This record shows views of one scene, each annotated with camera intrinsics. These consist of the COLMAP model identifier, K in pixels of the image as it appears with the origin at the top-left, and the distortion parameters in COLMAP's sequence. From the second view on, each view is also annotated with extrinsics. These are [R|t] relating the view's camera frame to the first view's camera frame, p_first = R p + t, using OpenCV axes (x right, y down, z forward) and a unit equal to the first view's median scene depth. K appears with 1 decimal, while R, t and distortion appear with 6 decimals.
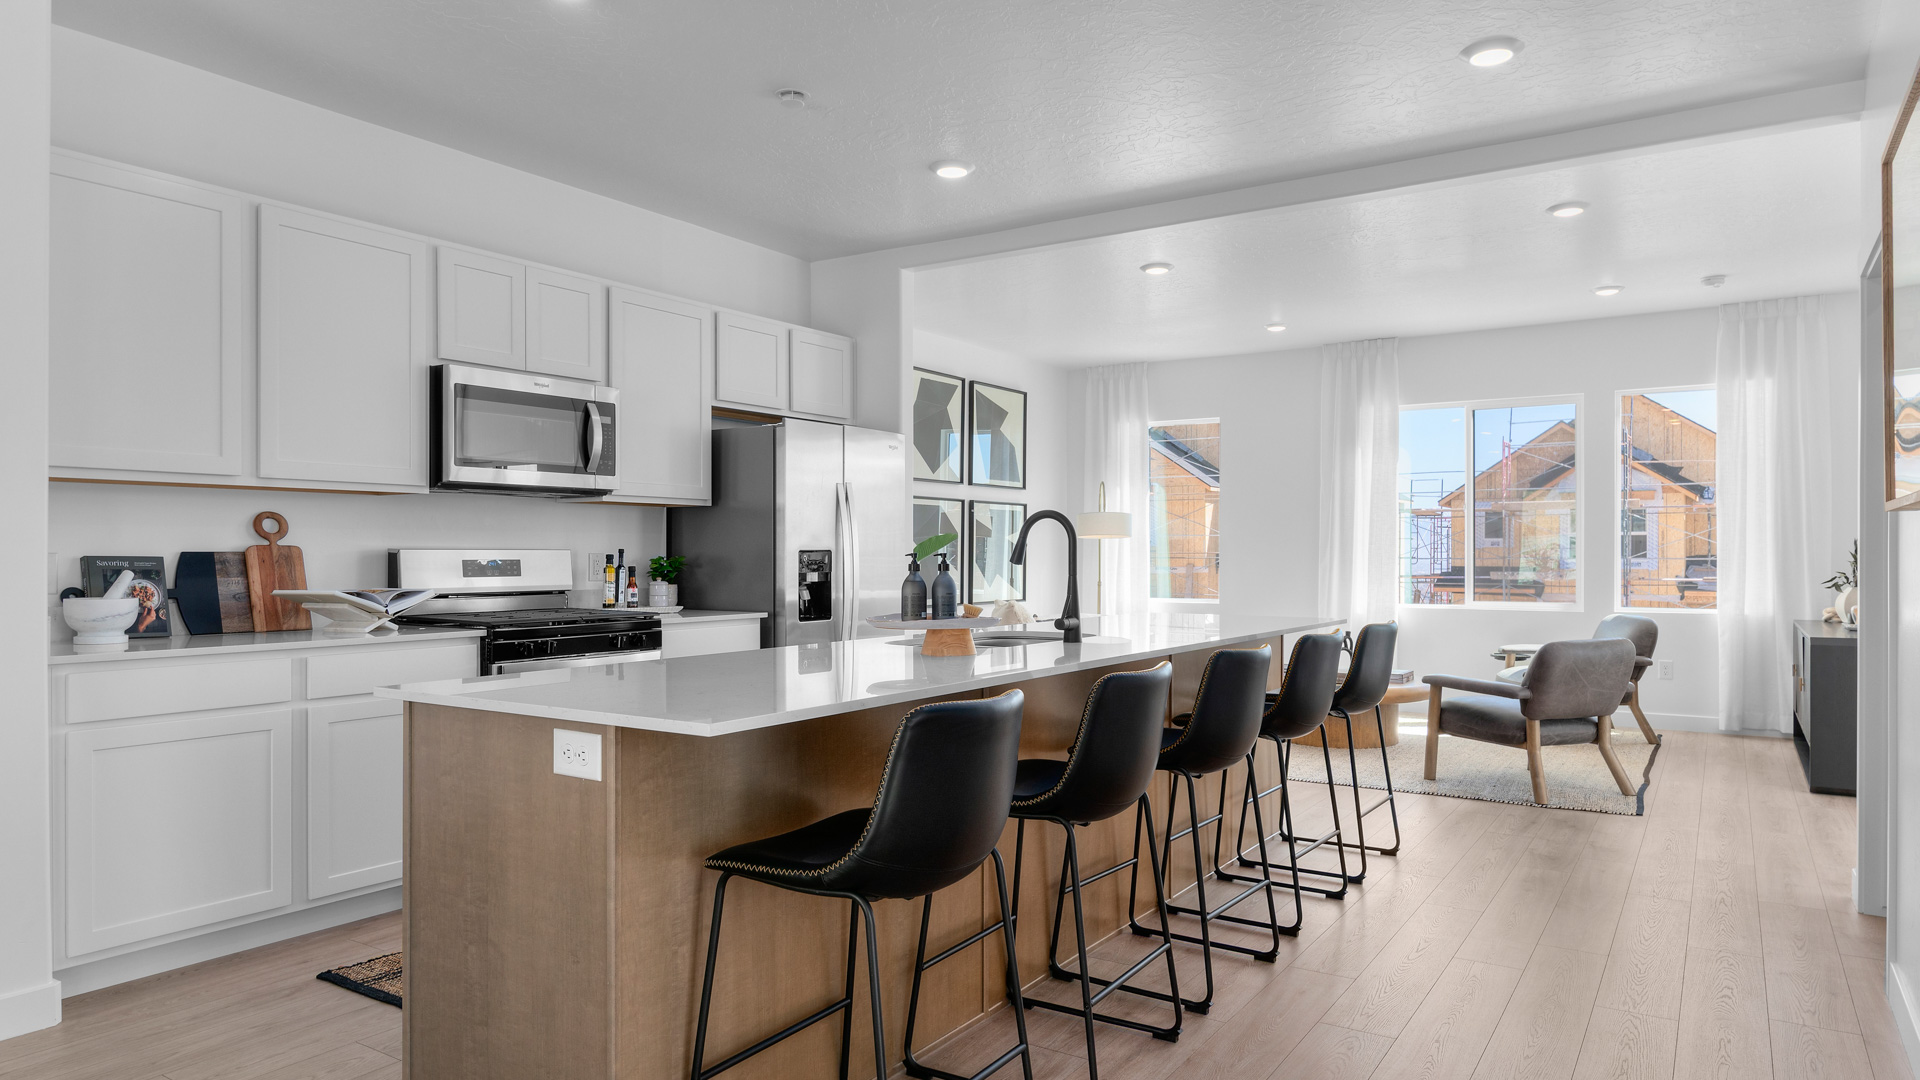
lens RADIAL K [[1199.6, 0, 960.0], [0, 1199.6, 540.0], [0, 0, 1]] dist [0.002604, -0.019232]
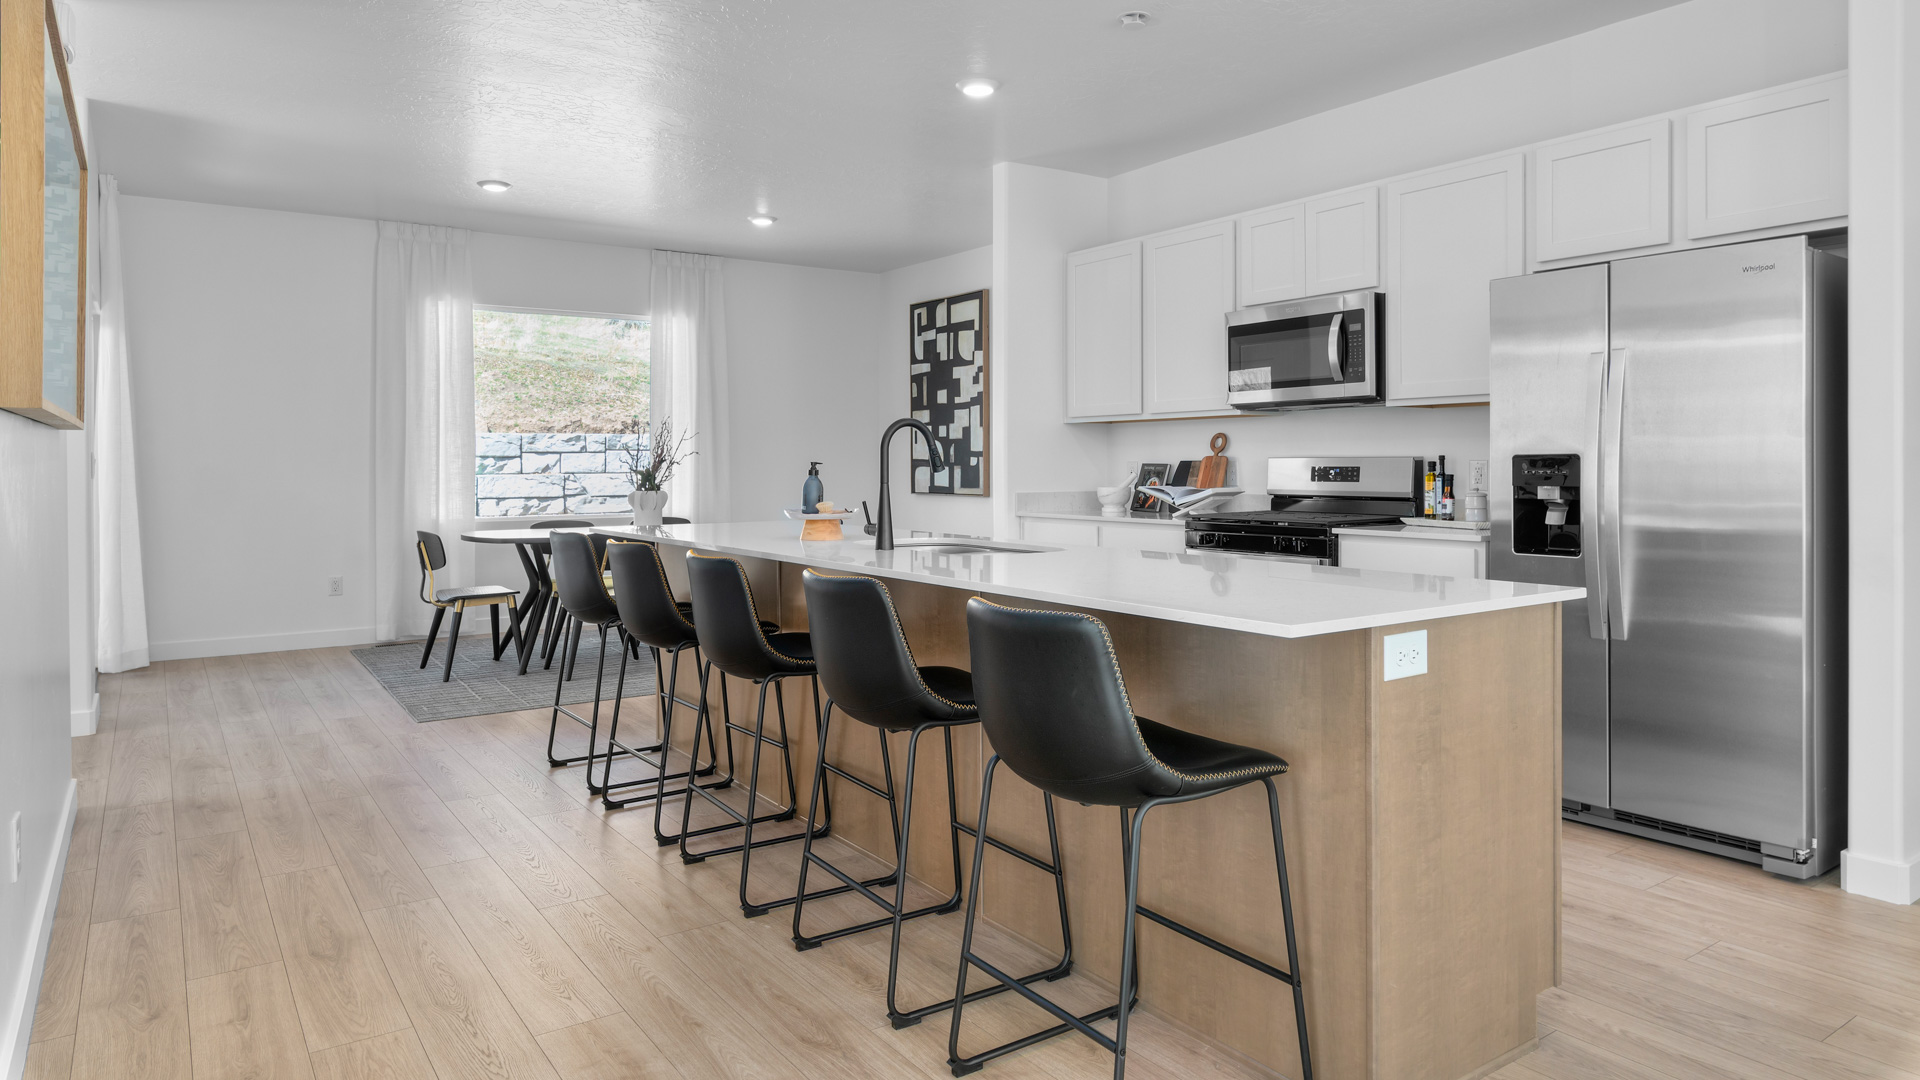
lens RADIAL K [[1145.8, 0, 961.9], [0, 1145.8, 467.0], [0, 0, 1]] dist [0.001101, 0.001059]
pose [[-0.373235, 0.003793, -0.927729, 0.430214], [0.013086, 0.999914, -0.001176, 0.008133], [0.927645, -0.012580, -0.373252, 0.631106]]
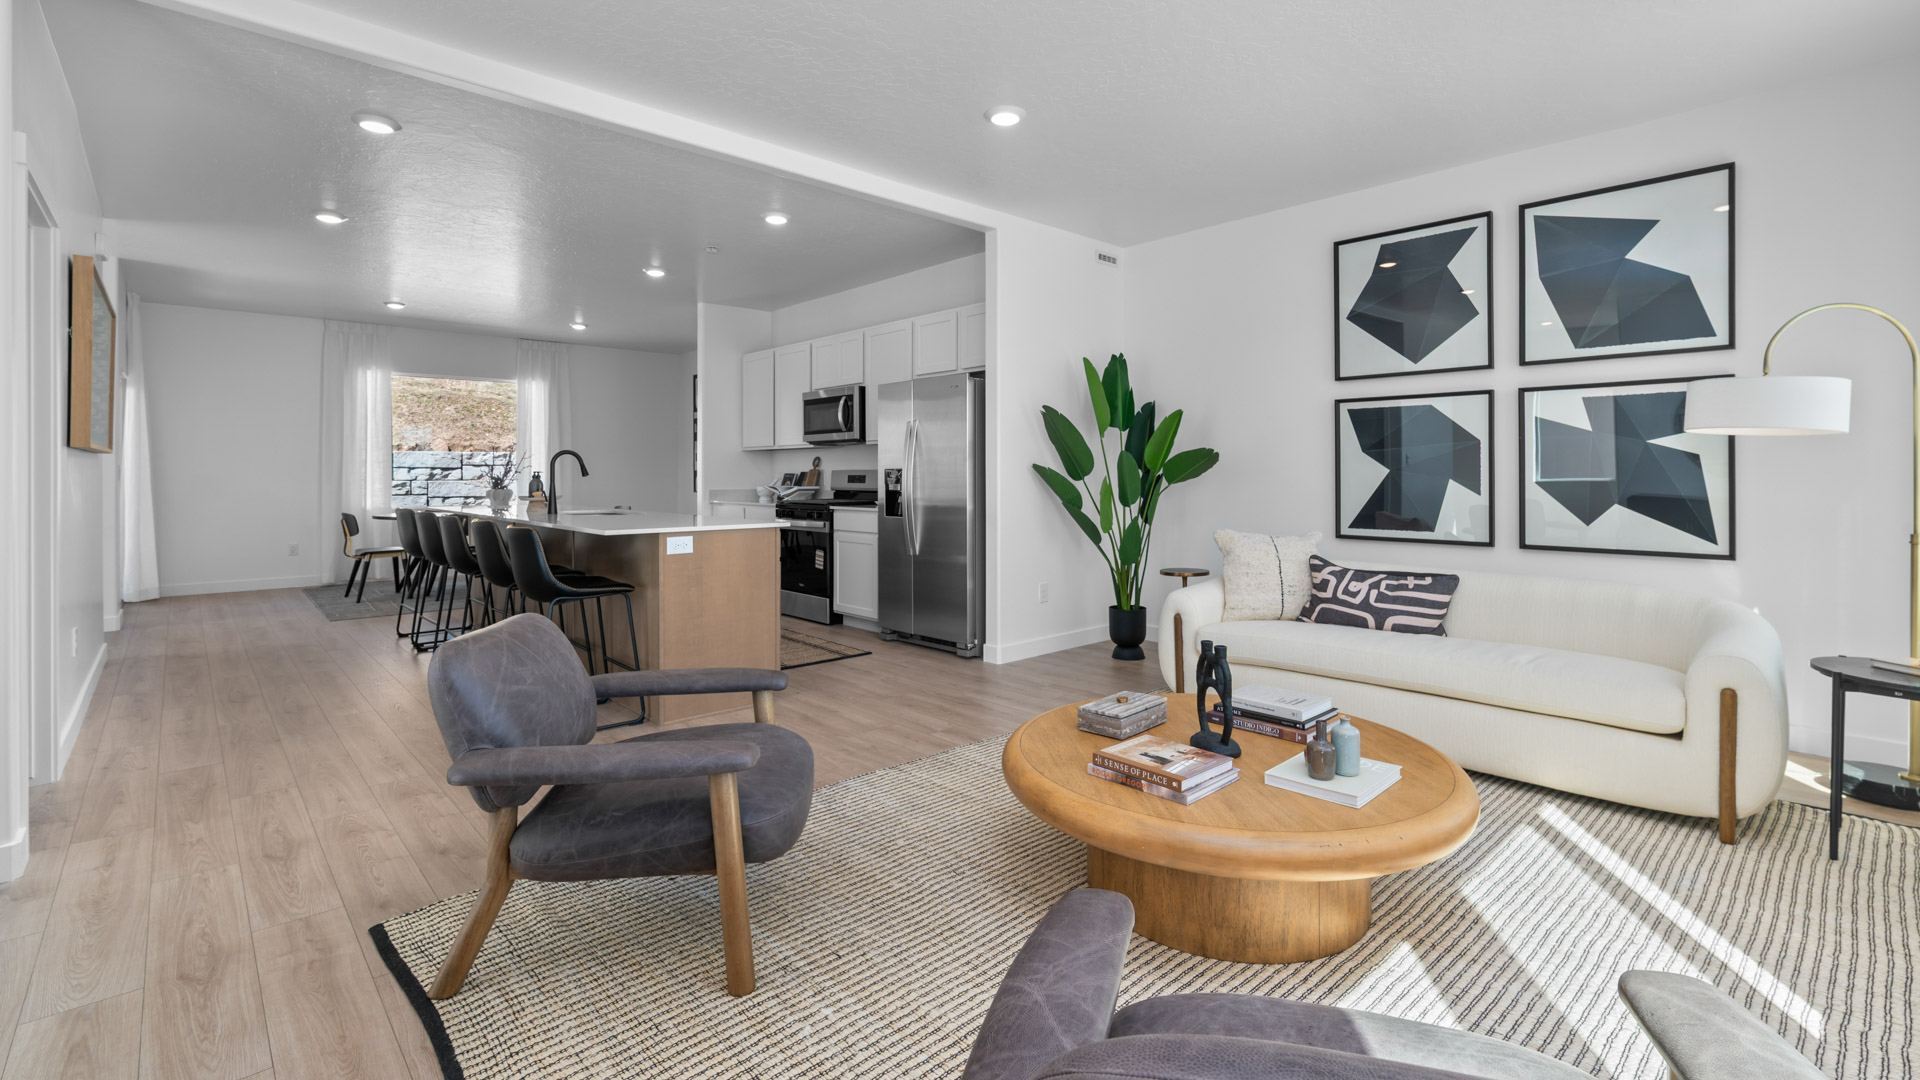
lens RADIAL K [[832.0, 0, 958.4], [0, 832.0, 471.3], [0, 0, 1]] dist [0.001389, -0.000003]
pose [[-0.243905, -0.003517, -0.969793, 0.626985], [0.010958, 0.999920, -0.006382, 0.013756], [0.969737, -0.012183, -0.243846, 0.970906]]
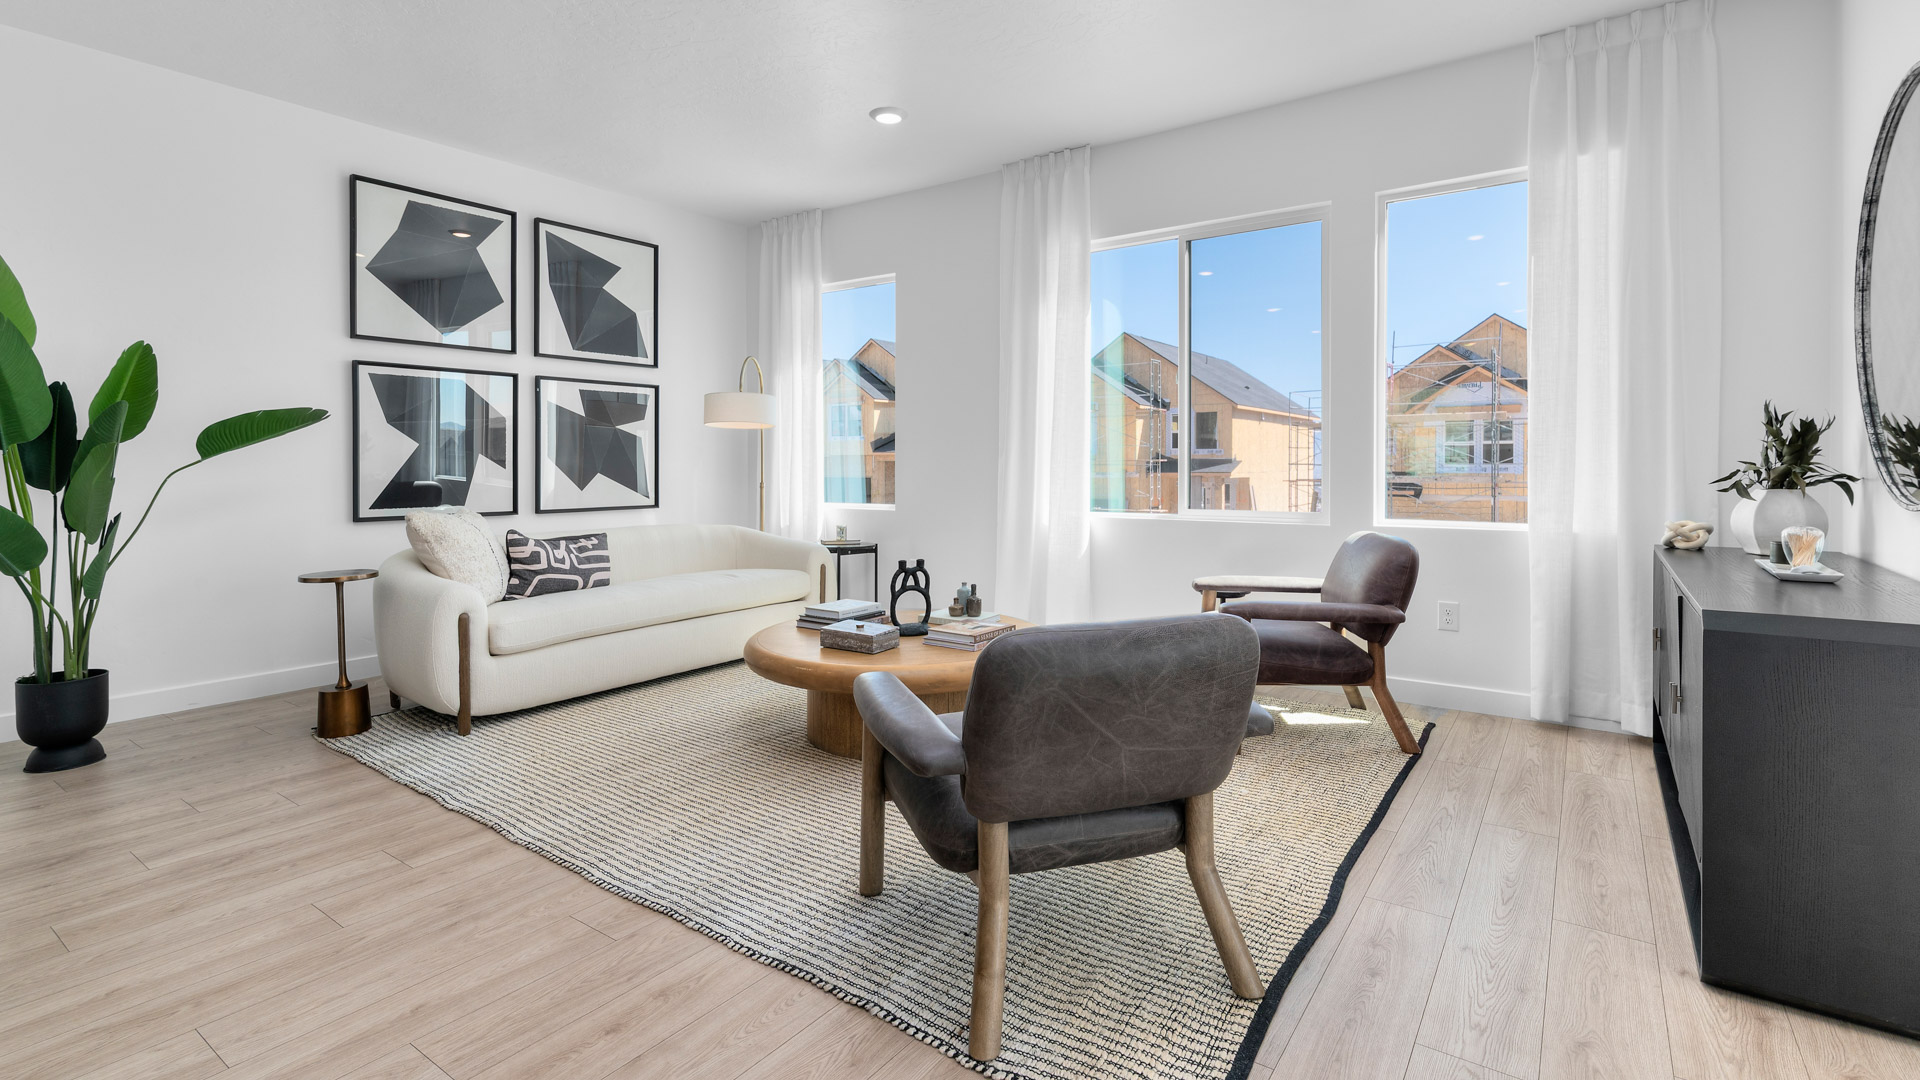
lens RADIAL K [[908.0, 0, 962.2], [0, 908.0, 465.6], [0, 0, 1]] dist [-0.000379, -0.000143]
pose [[0.999304, -0.002058, -0.037242, 0.358529], [0.002521, 0.999920, 0.012373, 0.020478], [0.037214, -0.012458, 0.999230, 0.519747]]
